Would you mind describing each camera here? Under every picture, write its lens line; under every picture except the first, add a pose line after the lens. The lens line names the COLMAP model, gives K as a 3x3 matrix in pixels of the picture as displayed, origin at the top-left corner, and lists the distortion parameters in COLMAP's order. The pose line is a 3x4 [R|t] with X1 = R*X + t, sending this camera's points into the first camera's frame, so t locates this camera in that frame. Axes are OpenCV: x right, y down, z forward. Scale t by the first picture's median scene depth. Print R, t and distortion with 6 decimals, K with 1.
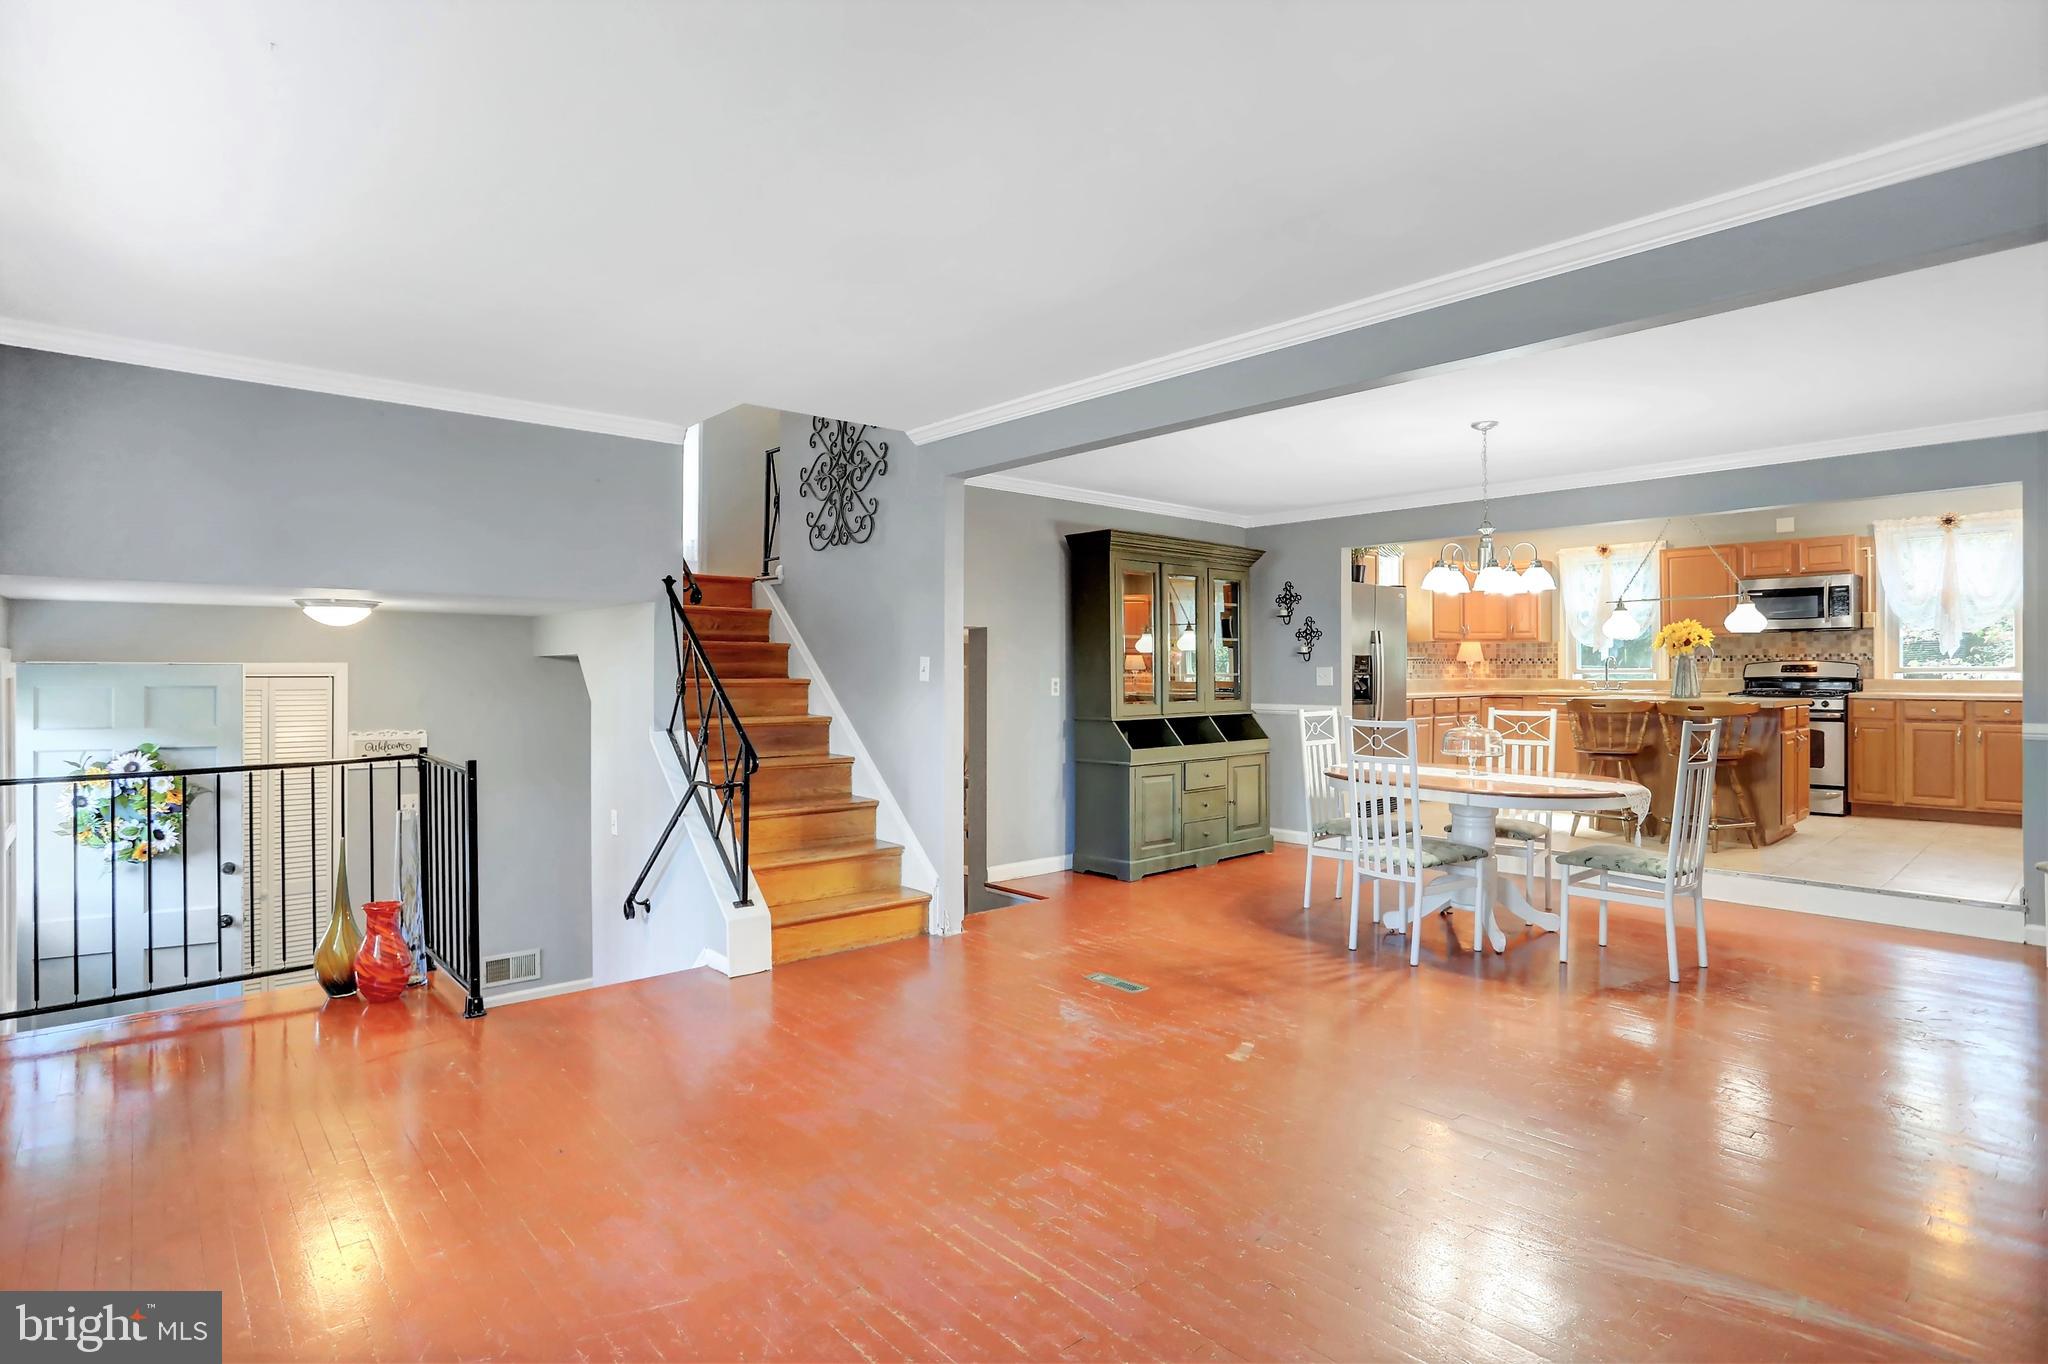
lens RADIAL K [[1083.8, 0, 1019.9], [0, 1083.8, 674.7], [0, 0, 1]] dist [0.018879, 0.000268]
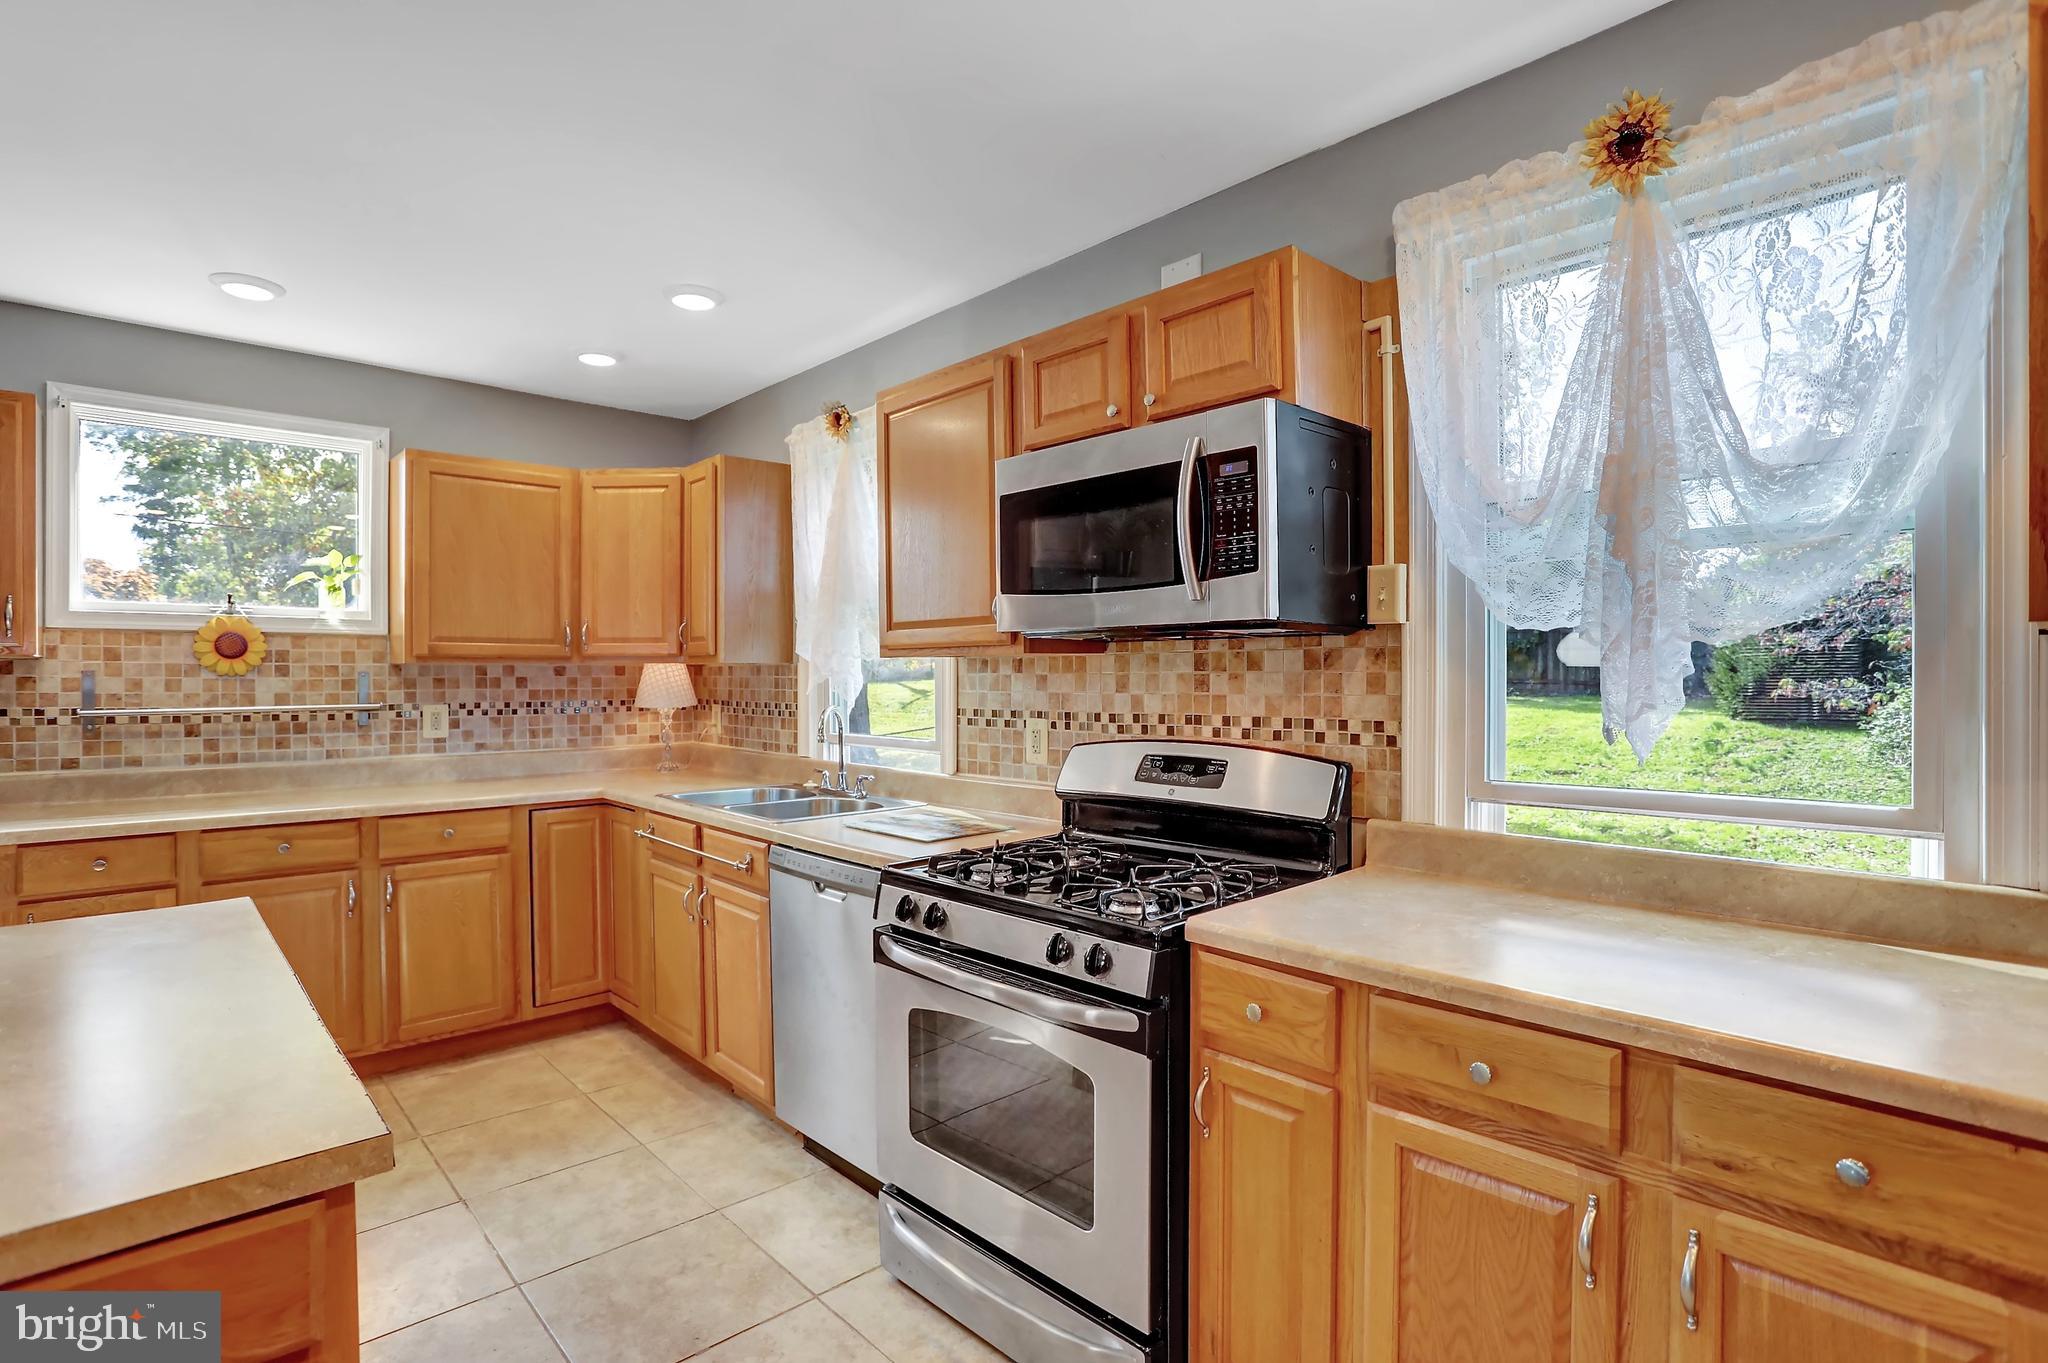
lens RADIAL K [[1022.3, 0, 1027.9], [0, 1022.3, 684.2], [0, 0, 1]] dist [-0.016890, -0.000233]
pose [[0.999947, 0.006175, 0.008247, 0.688422], [-0.006234, 0.999955, 0.007116, -0.029871], [-0.008203, -0.007167, 0.999941, 0.758768]]
